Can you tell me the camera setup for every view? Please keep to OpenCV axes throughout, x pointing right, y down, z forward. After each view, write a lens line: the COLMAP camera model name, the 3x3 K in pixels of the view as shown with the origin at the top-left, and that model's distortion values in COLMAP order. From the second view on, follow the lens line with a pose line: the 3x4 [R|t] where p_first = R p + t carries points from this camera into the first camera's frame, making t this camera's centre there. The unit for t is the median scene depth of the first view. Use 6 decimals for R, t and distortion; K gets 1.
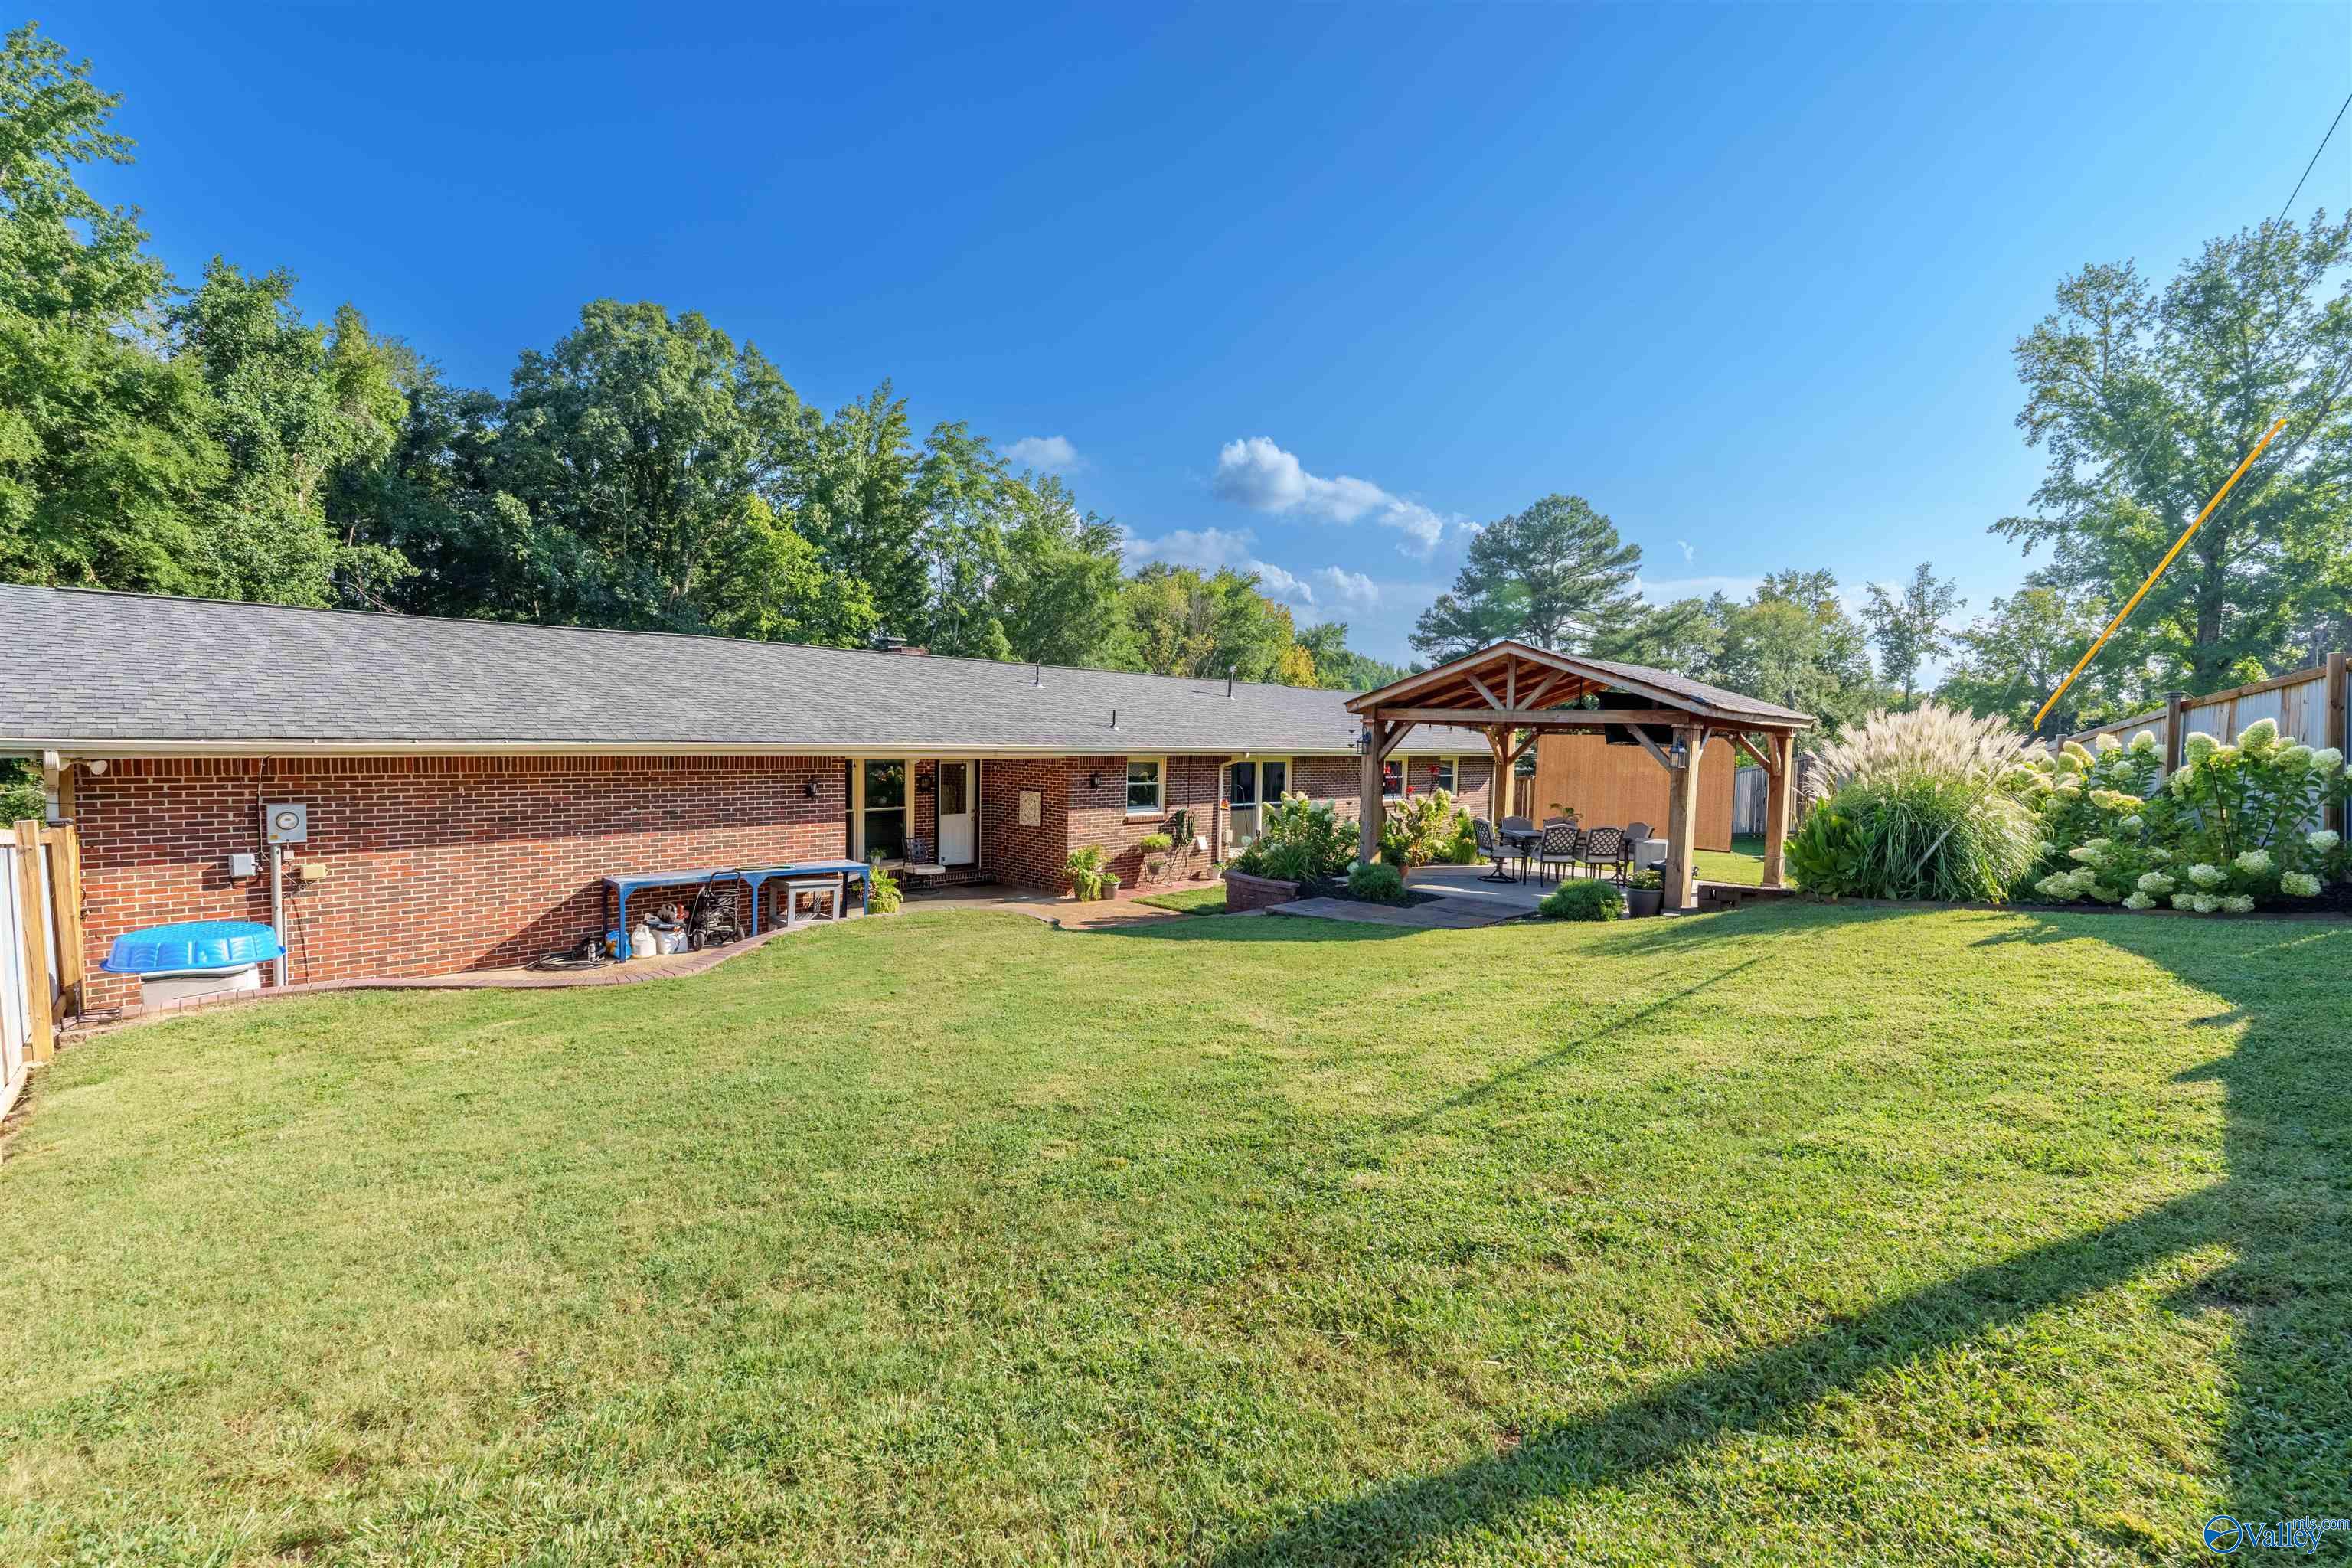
lens RADIAL K [[1041.0, 0, 1179.5], [0, 1041.0, 791.1], [0, 0, 1]] dist [-0.001690, -0.000091]
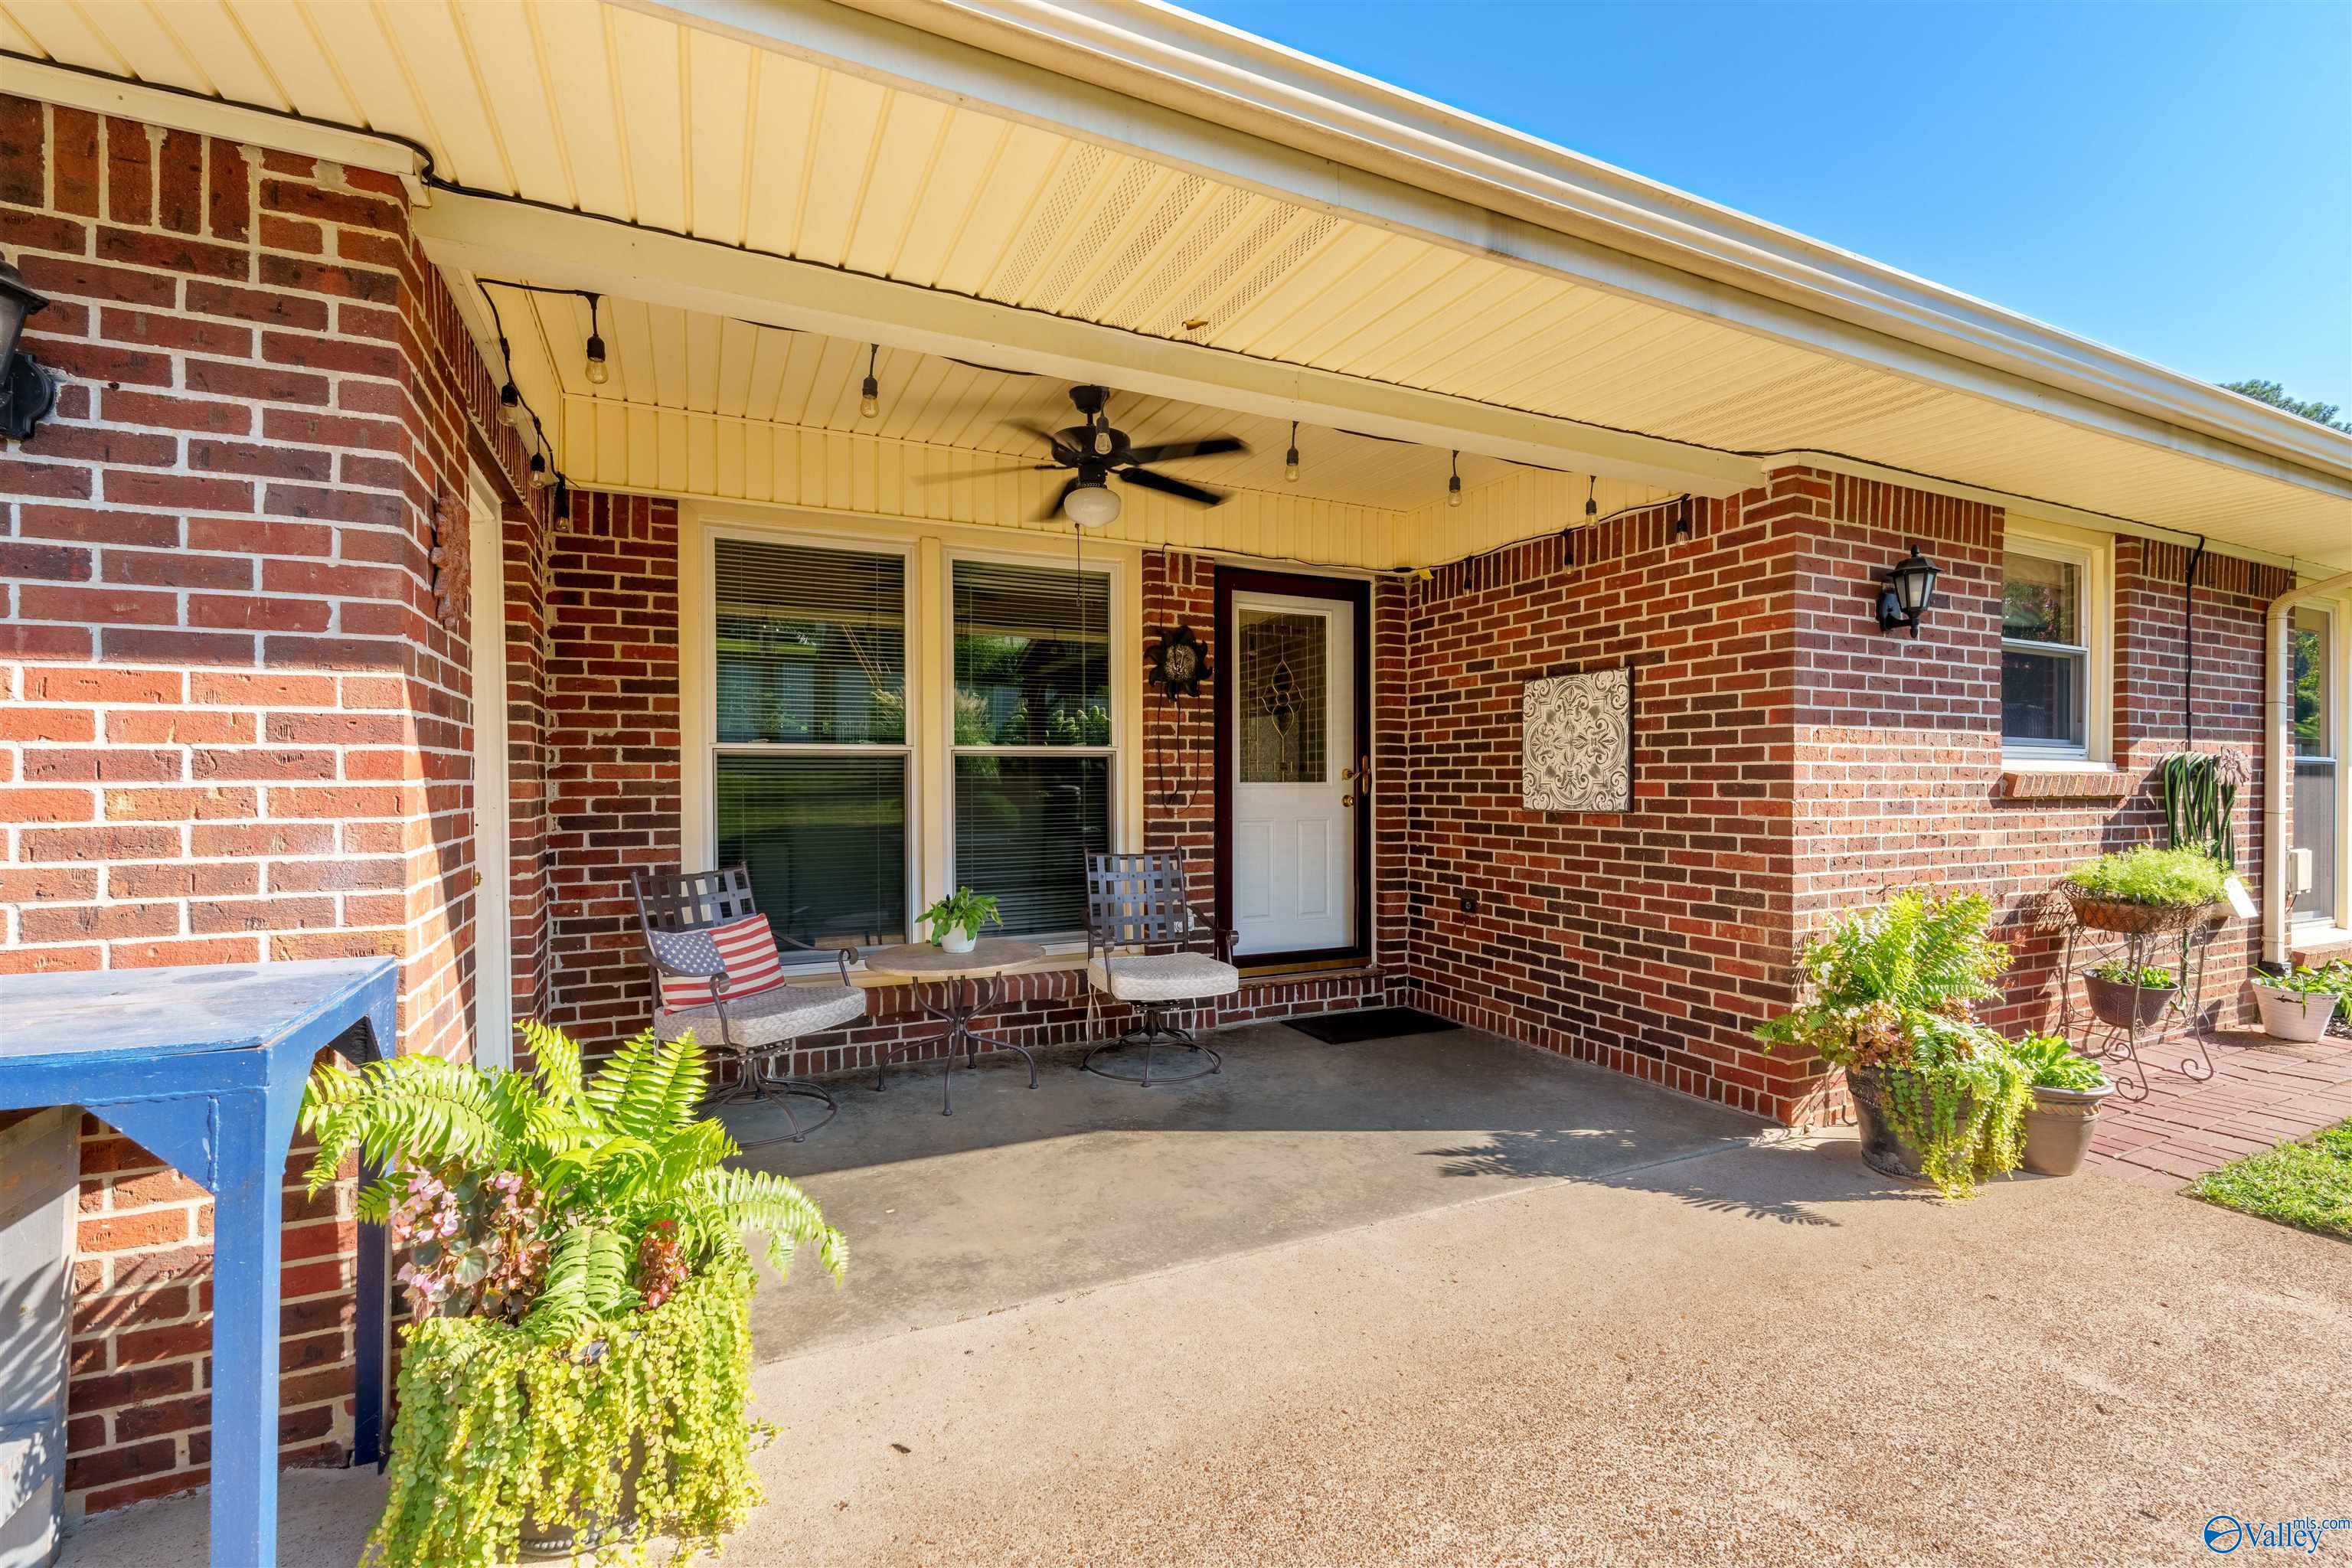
lens RADIAL K [[1041.0, 0, 1182.1], [0, 1041.0, 792.9], [0, 0, 1]] dist [-0.001690, -0.000091]
pose [[0.937711, -0.021234, -0.346766, -0.149876], [0.003108, 0.998603, -0.052745, 0.043163], [0.347401, 0.048382, 0.936468, 0.752934]]
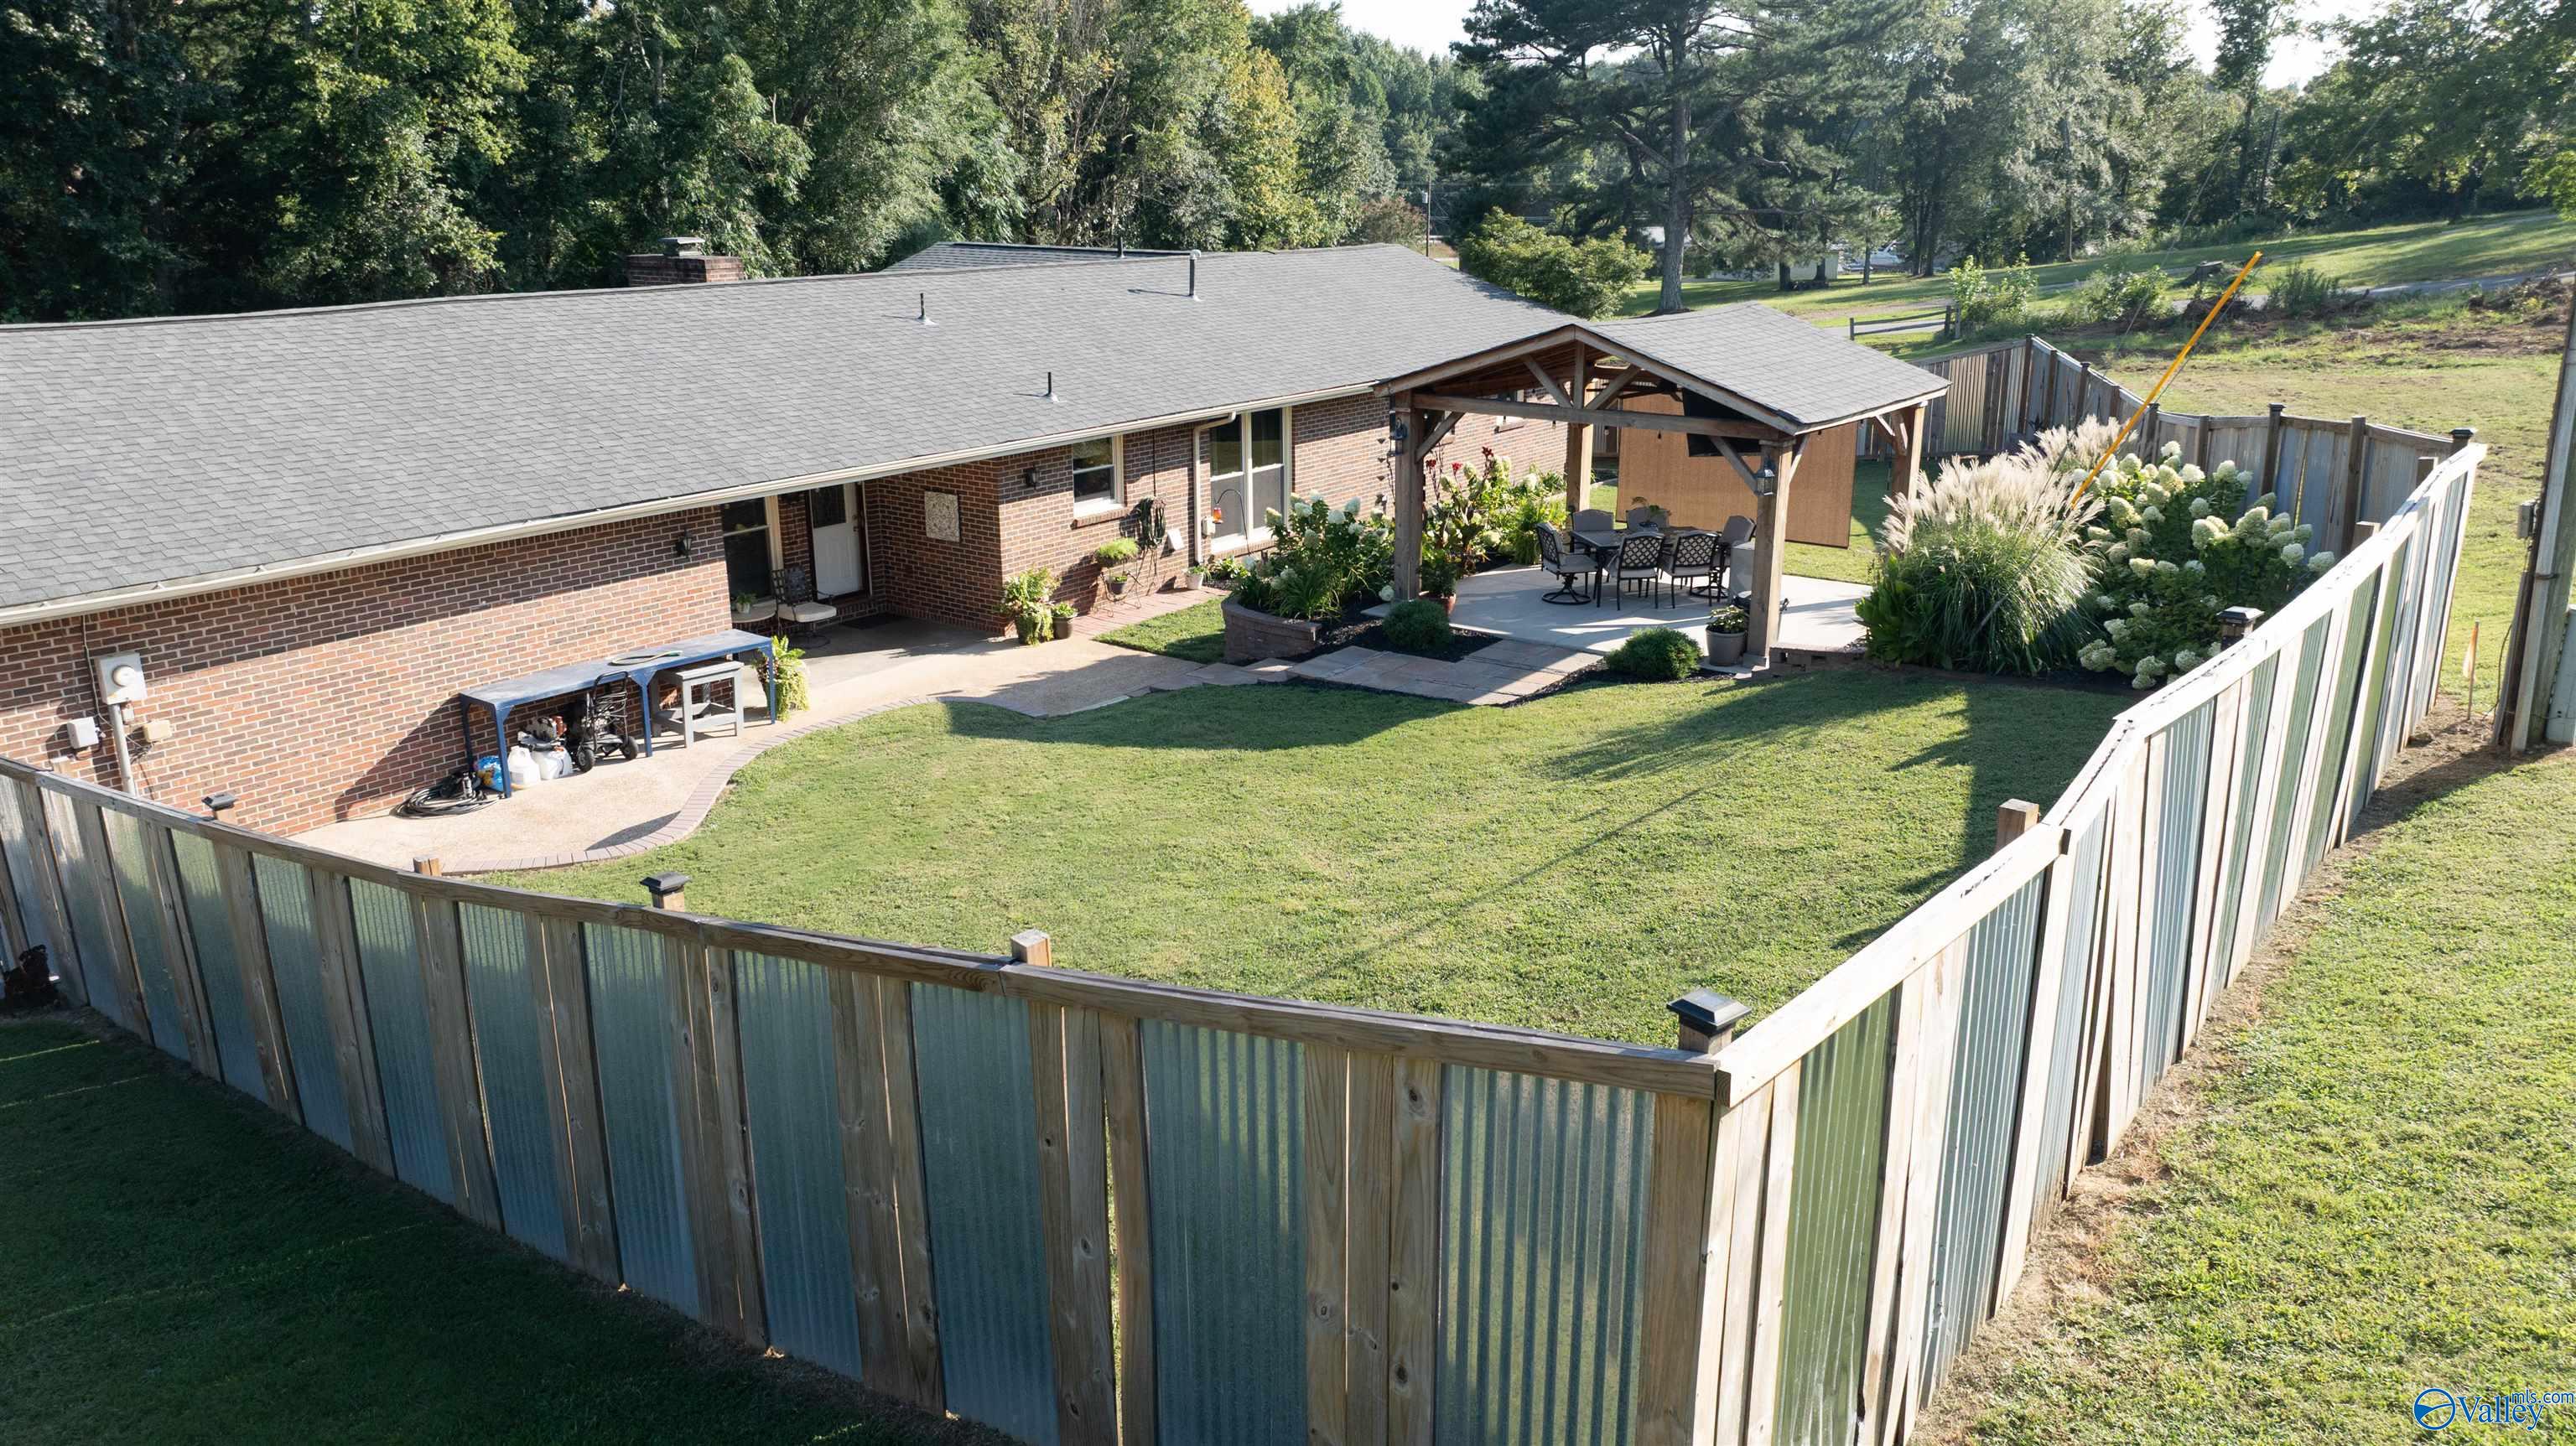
lens RADIAL K [[1821.4, 0, 1288.5], [0, 1821.4, 720.3], [0, 0, 1]] dist [-0.033857, -0.005185]
pose [[0.991096, -0.063530, 0.117015, -0.063664], [0.034410, 0.971185, 0.235830, -0.139404], [-0.128626, -0.229704, 0.964724, -0.290394]]
